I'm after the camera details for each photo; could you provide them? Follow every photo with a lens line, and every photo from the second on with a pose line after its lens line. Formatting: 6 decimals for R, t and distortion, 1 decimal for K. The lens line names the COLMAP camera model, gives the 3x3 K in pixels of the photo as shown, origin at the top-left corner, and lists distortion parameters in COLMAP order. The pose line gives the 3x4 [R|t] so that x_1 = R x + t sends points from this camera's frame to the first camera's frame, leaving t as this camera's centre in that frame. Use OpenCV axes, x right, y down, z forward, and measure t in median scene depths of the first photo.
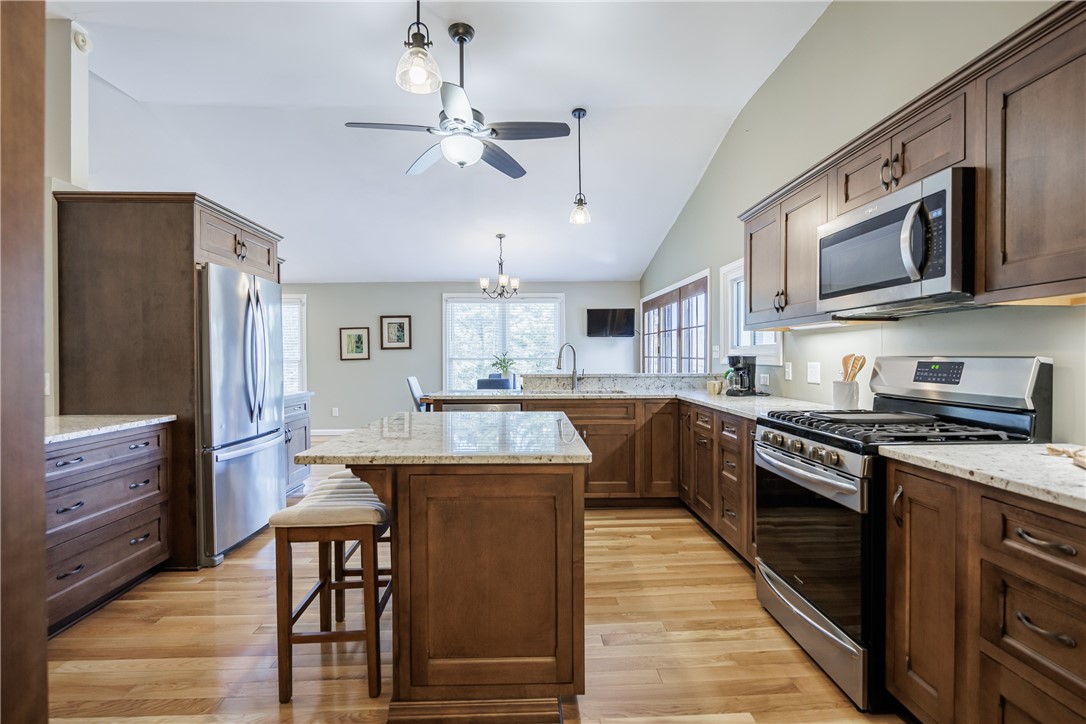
lens RADIAL K [[499.0, 0, 544.1], [0, 499.0, 355.0], [0, 0, 1]] dist [-0.000132, 0.000042]
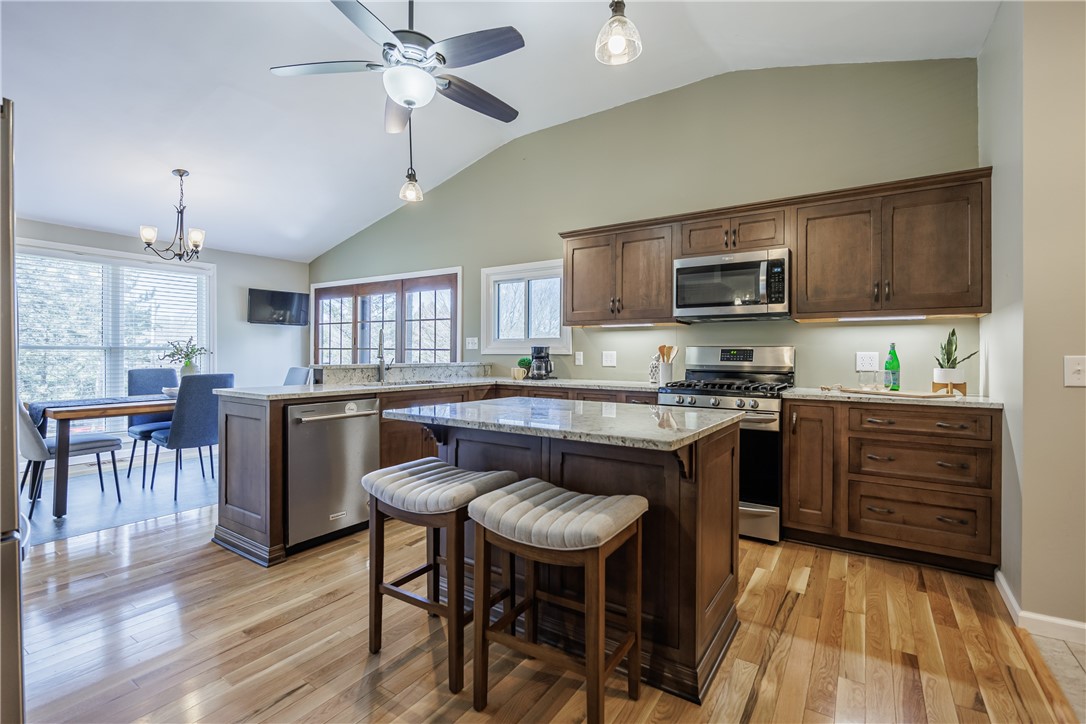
lens RADIAL K [[499.0, 0, 544.1], [0, 499.0, 355.0], [0, 0, 1]] dist [-0.000132, 0.000042]
pose [[0.582544, 0.005777, 0.812778, -0.880582], [-0.009363, 0.999956, -0.000397, 0.034531], [-0.812745, -0.007379, 0.582573, 0.432060]]
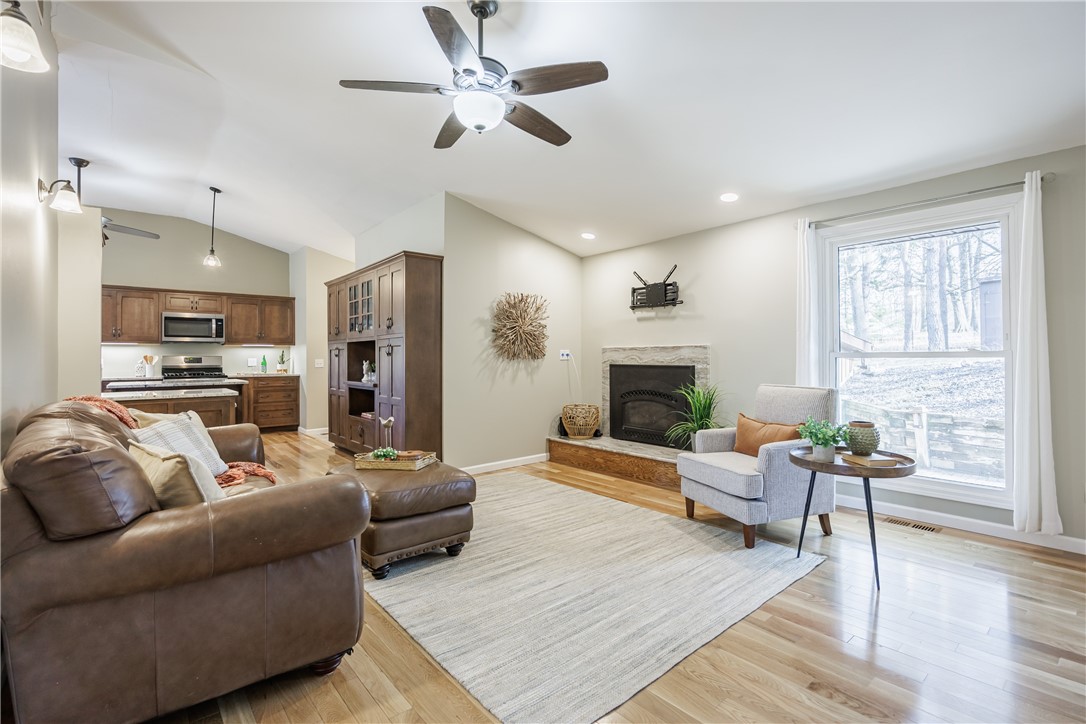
lens RADIAL K [[492.4, 0, 536.1], [0, 492.4, 354.6], [0, 0, 1]] dist [-0.000850, -0.000229]
pose [[-0.597586, 0.011021, 0.801729, -3.023339], [0.004827, 0.999937, -0.010148, 0.034506], [-0.801790, -0.002194, -0.597602, 0.948510]]
